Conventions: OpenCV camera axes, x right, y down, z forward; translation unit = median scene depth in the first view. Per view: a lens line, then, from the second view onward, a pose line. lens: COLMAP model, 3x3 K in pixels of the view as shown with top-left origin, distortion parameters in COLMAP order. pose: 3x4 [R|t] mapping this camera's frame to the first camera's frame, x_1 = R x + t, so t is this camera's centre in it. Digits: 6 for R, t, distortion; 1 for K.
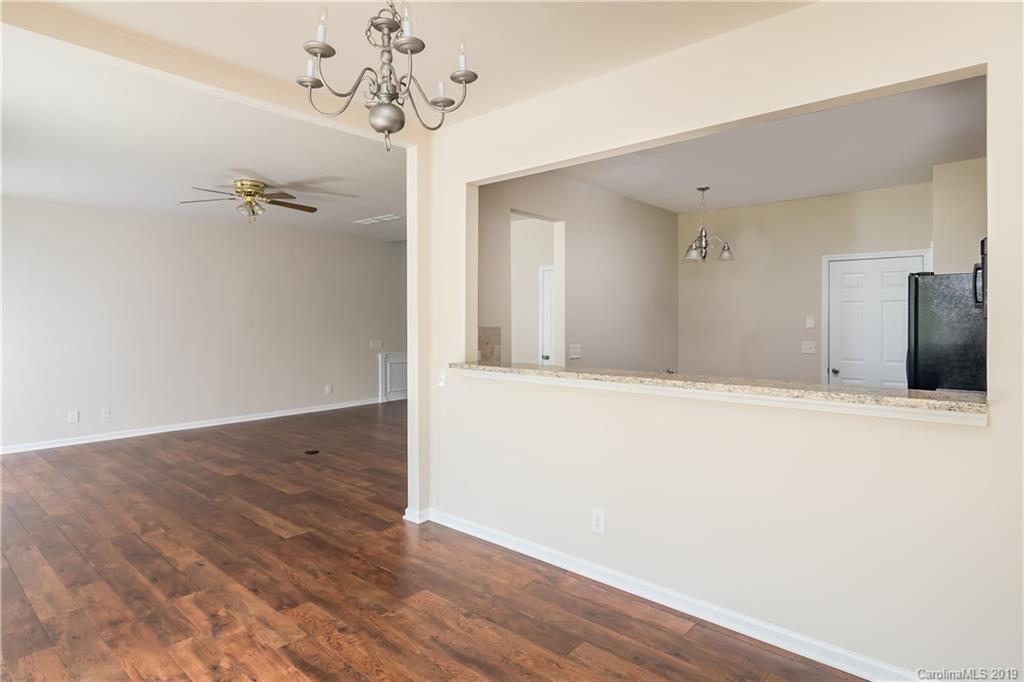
lens RADIAL K [[550.4, 0, 511.5], [0, 550.4, 317.6], [0, 0, 1]] dist [0.001999, 0.000589]
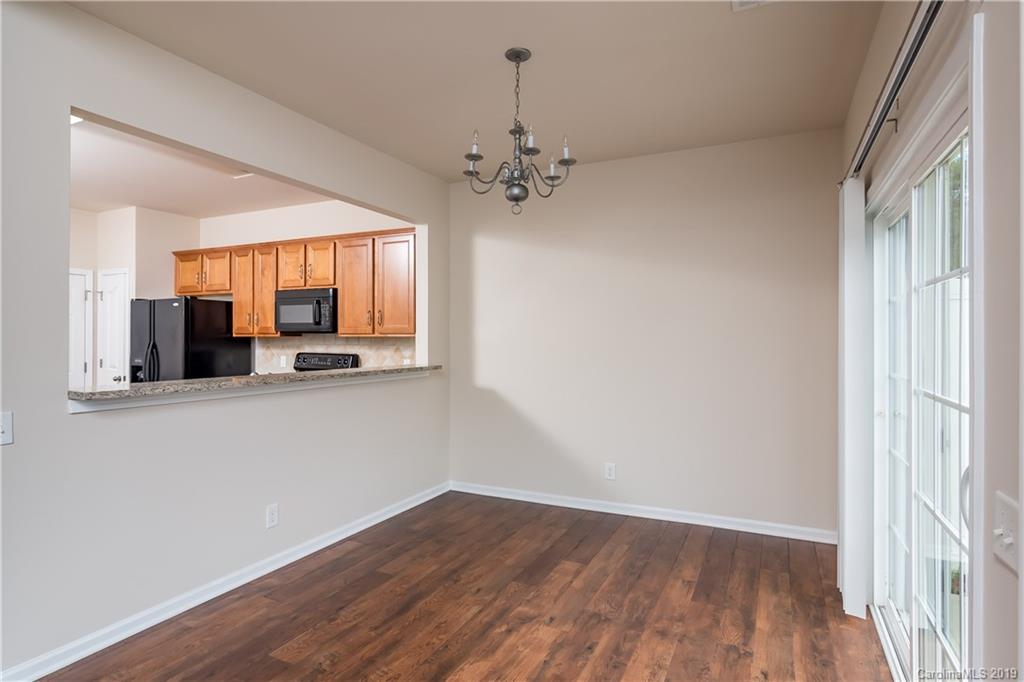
lens RADIAL K [[552.5, 0, 499.9], [0, 552.5, 336.8], [0, 0, 1]] dist [0.000408, 0.000464]
pose [[-0.238719, 0.002661, 0.971085, -1.101423], [0.002921, 0.999994, -0.002022, 0.035382], [-0.971084, 0.002354, -0.238725, 0.931385]]
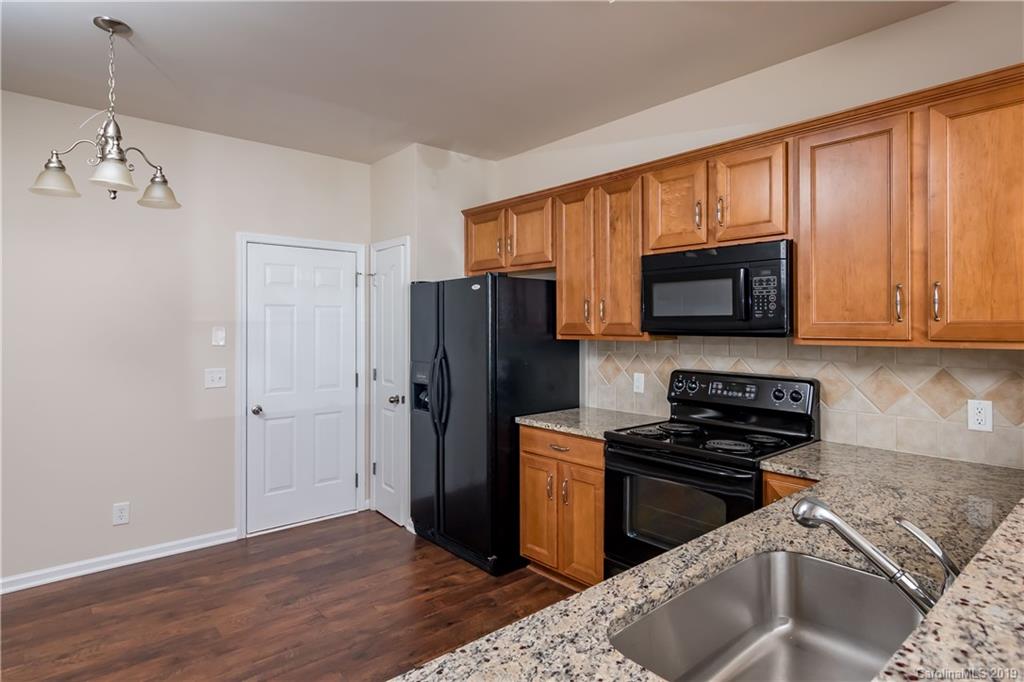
lens RADIAL K [[562.9, 0, 514.2], [0, 562.9, 326.2], [0, 0, 1]] dist [-0.000205, 0.000359]
pose [[0.147428, 0.000778, 0.989073, -0.070850], [0.005441, 0.999984, -0.001597, -0.001648], [-0.989058, 0.005618, 0.147421, 1.334501]]
